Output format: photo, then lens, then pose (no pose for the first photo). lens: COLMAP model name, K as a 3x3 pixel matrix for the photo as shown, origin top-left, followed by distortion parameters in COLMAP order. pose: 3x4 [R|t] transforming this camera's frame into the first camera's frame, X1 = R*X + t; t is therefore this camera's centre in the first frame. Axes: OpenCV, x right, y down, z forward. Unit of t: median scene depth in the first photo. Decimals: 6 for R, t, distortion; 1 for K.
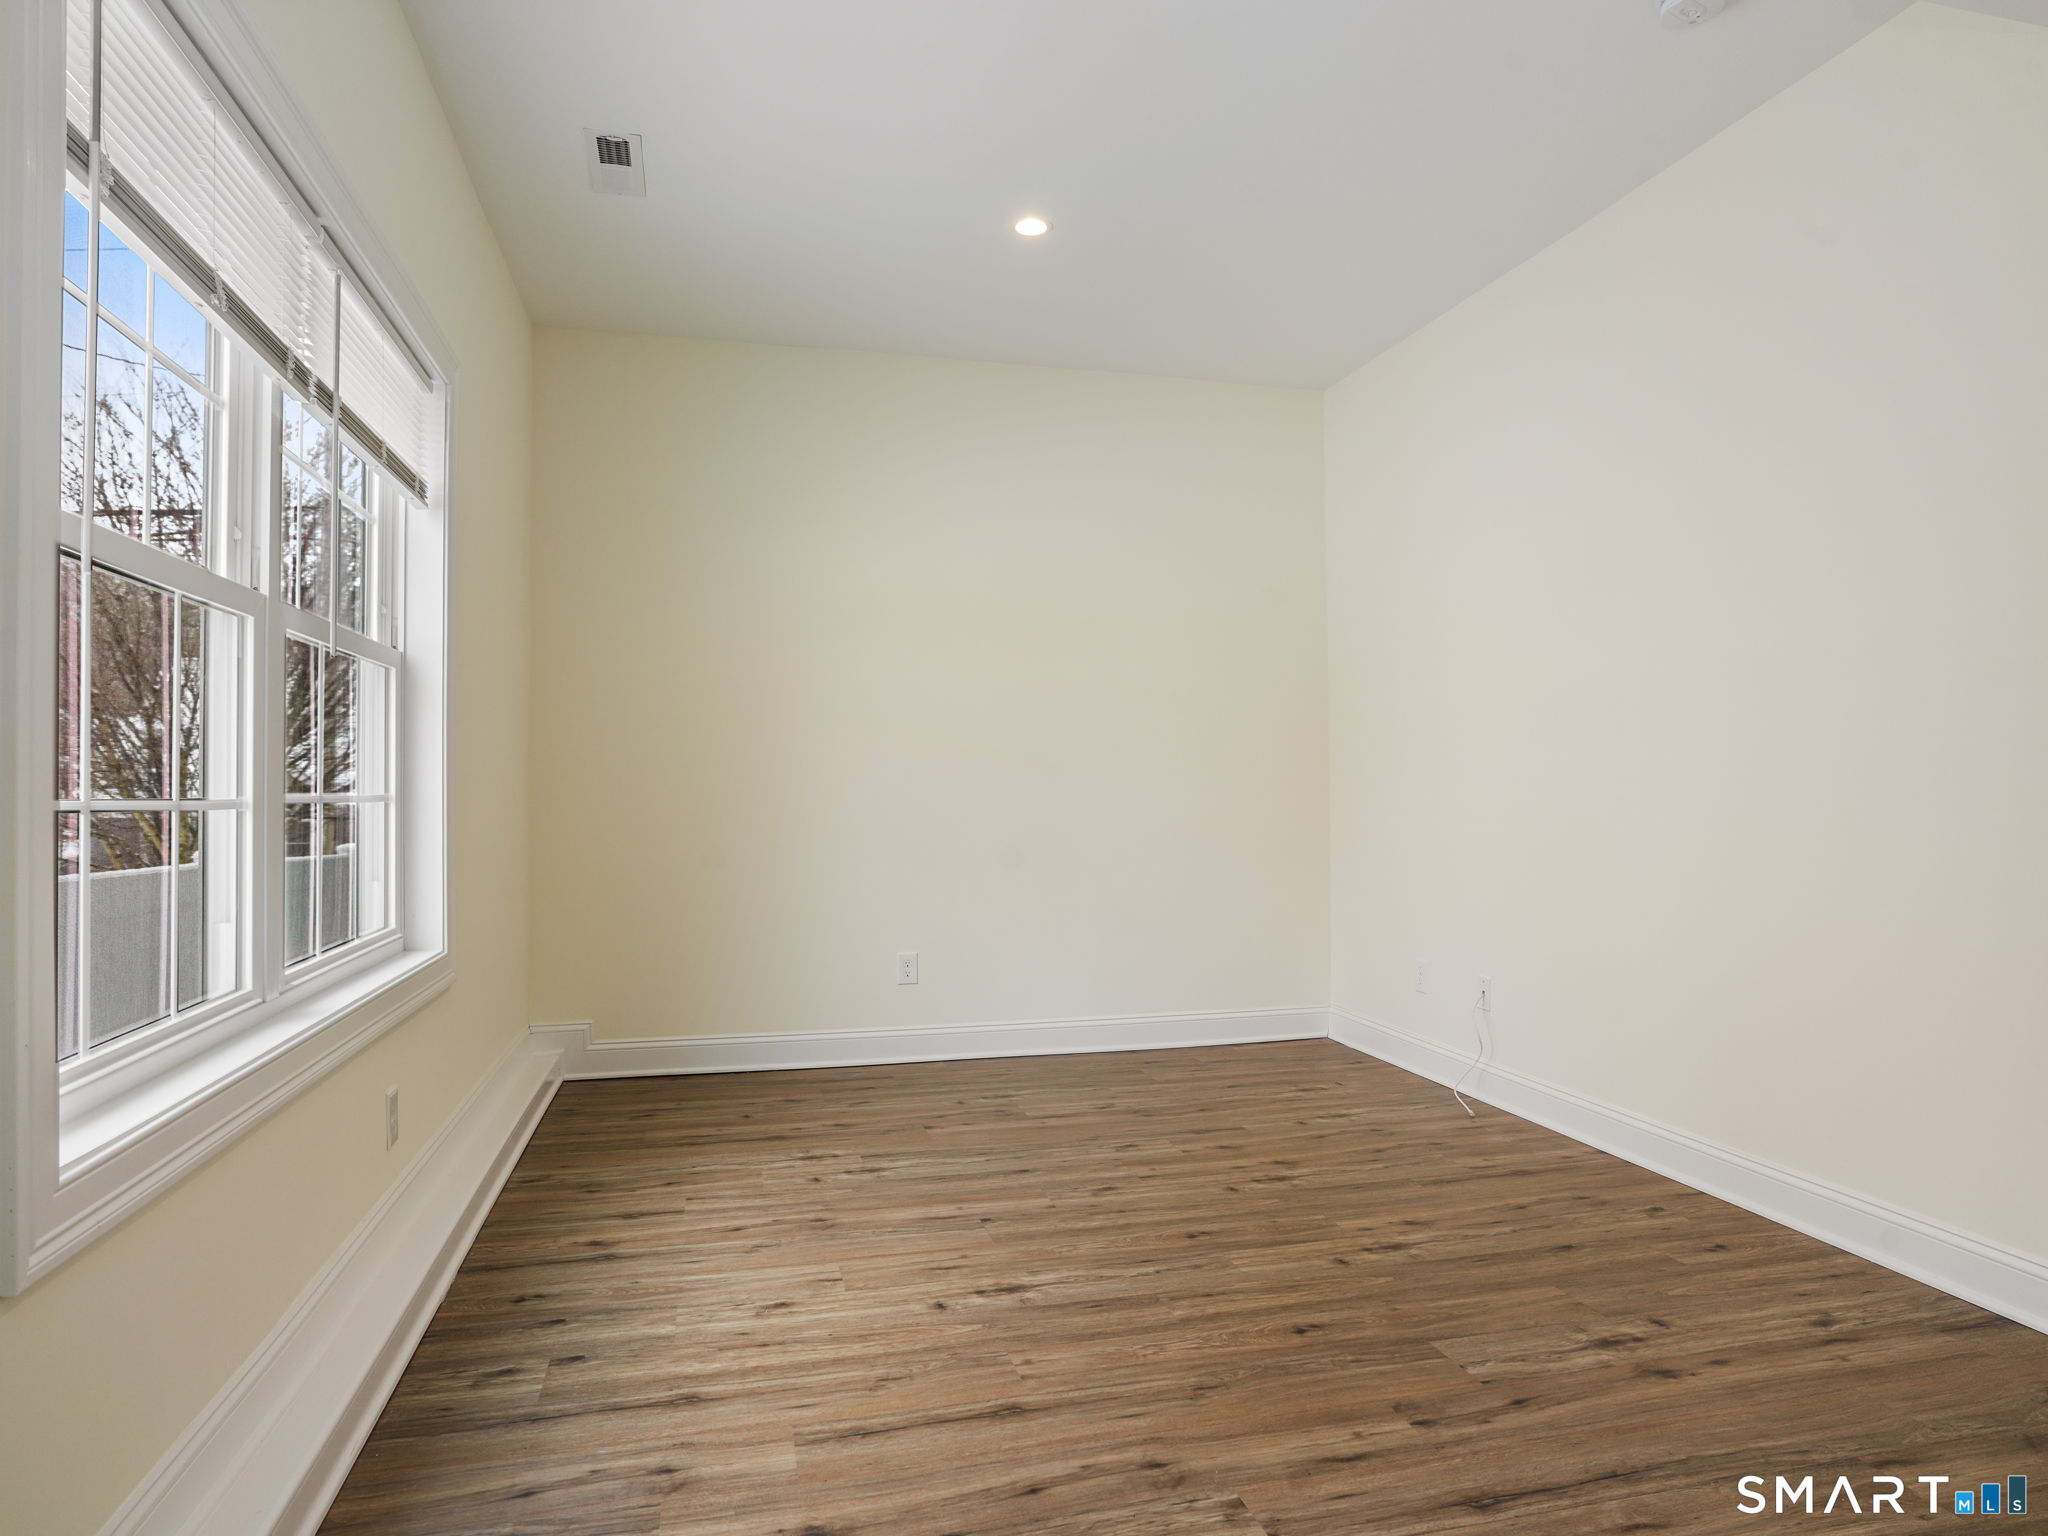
lens RADIAL K [[1187.7, 0, 1027.7], [0, 1187.7, 773.0], [0, 0, 1]] dist [-0.073313, 0.041310]
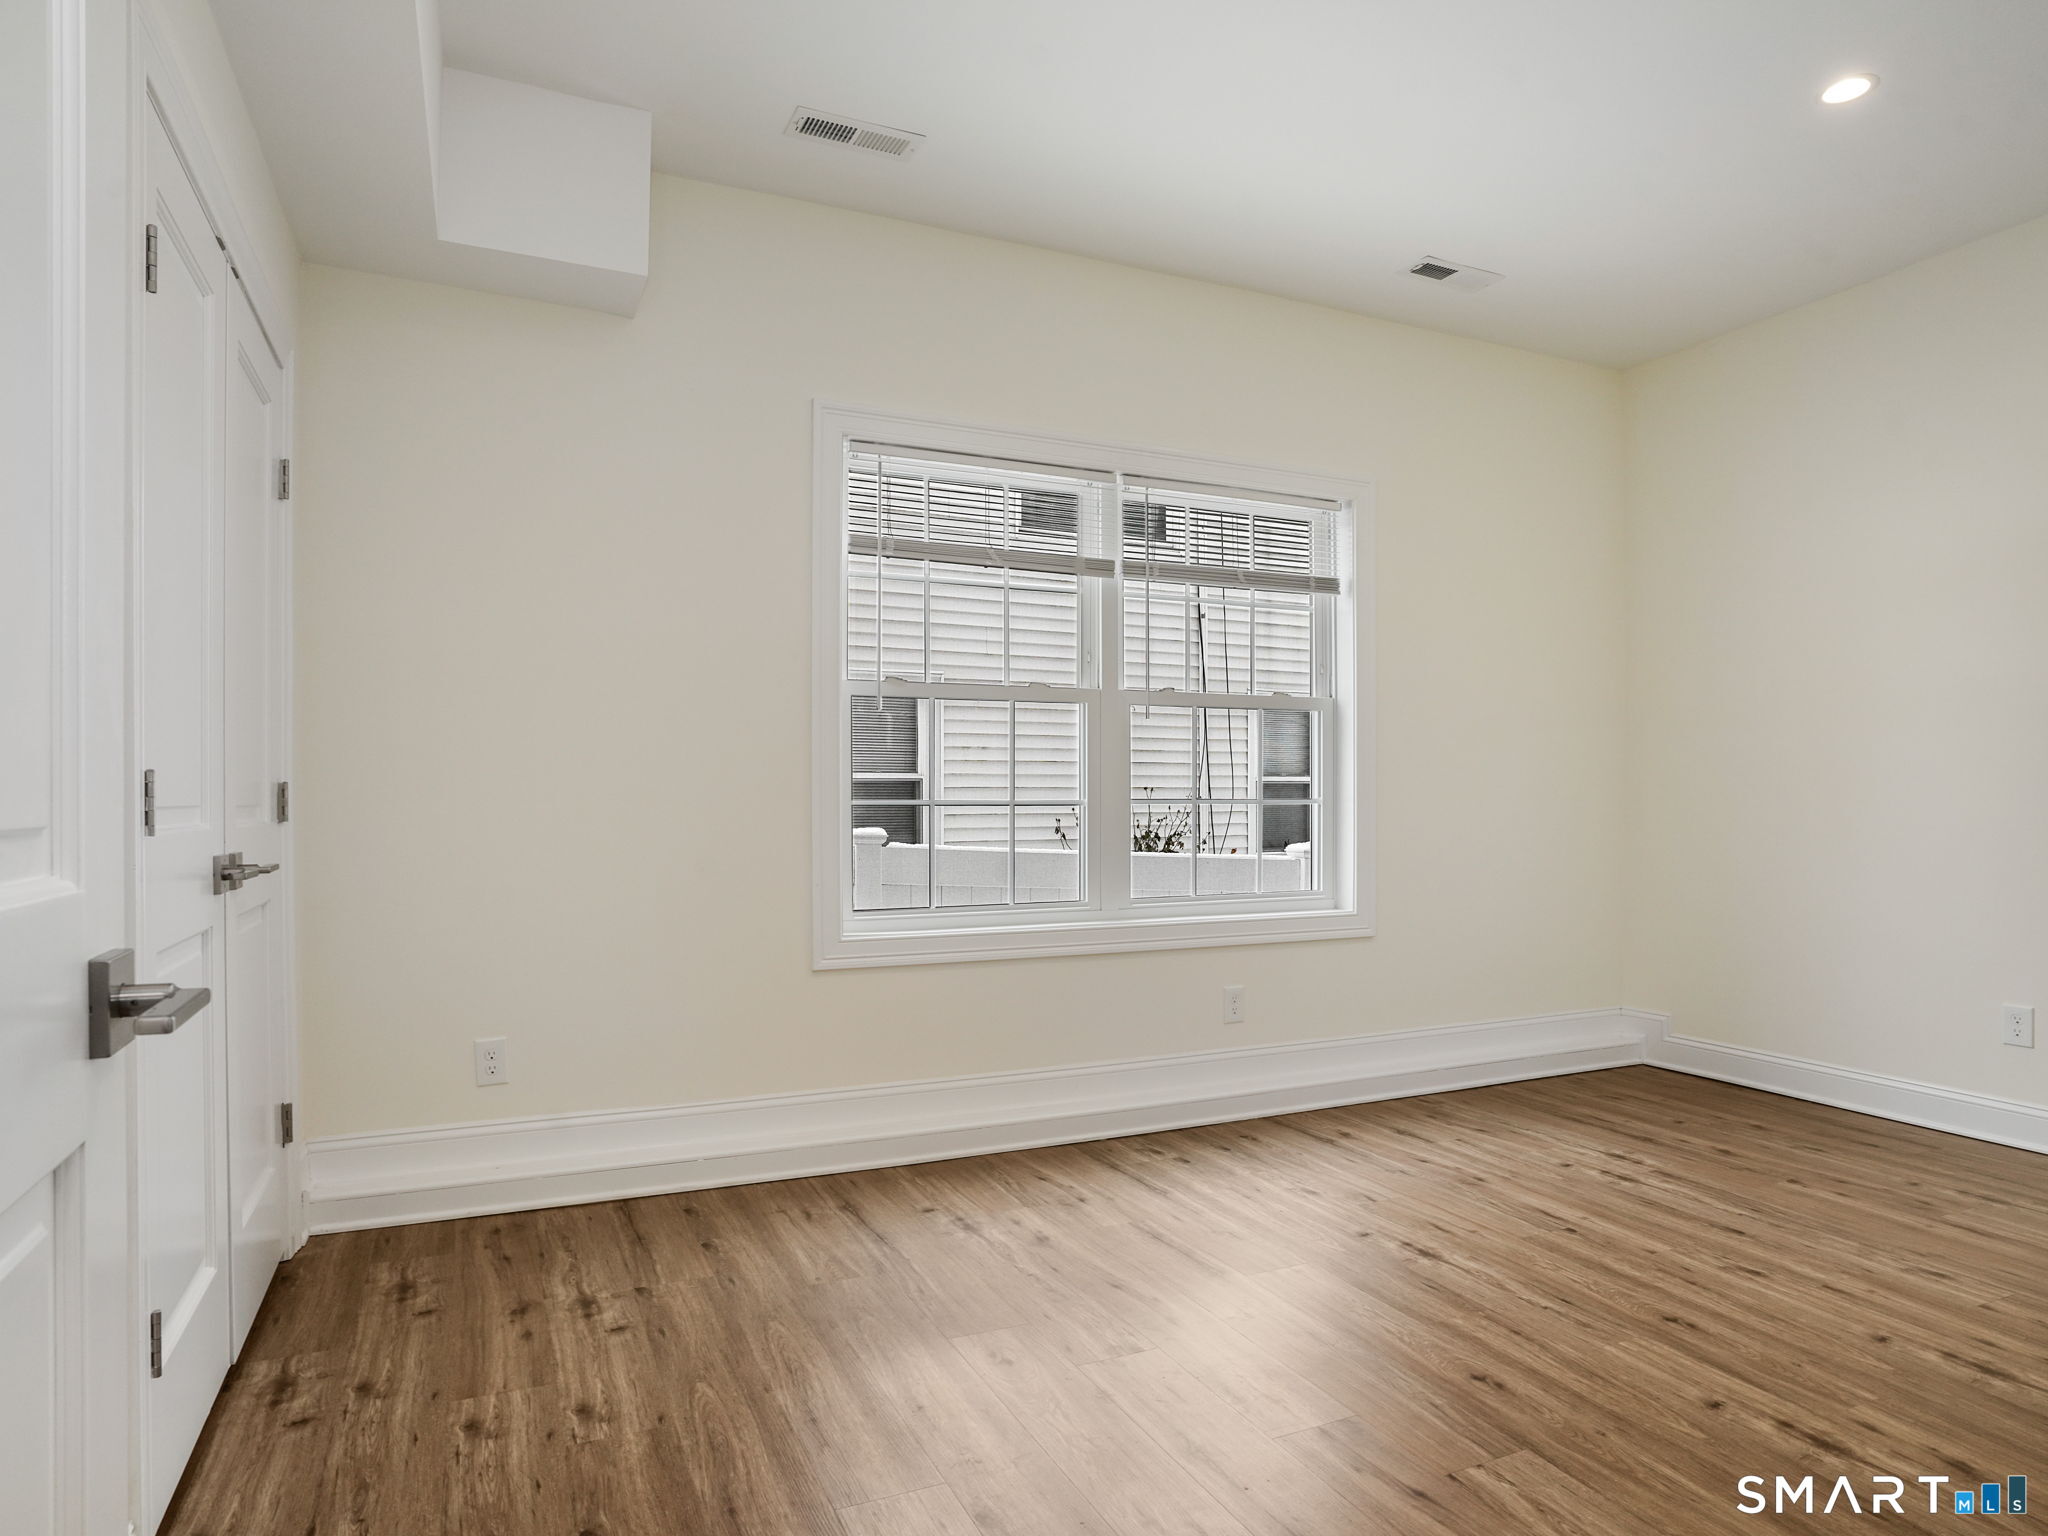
lens RADIAL K [[1187.7, 0, 1042.4], [0, 1187.7, 789.2], [0, 0, 1]] dist [-0.073313, 0.041310]
pose [[0.205864, -0.002272, -0.978578, 0.792226], [0.012523, 0.999922, 0.000313, 0.004552], [0.978500, -0.012319, 0.205877, 0.354744]]
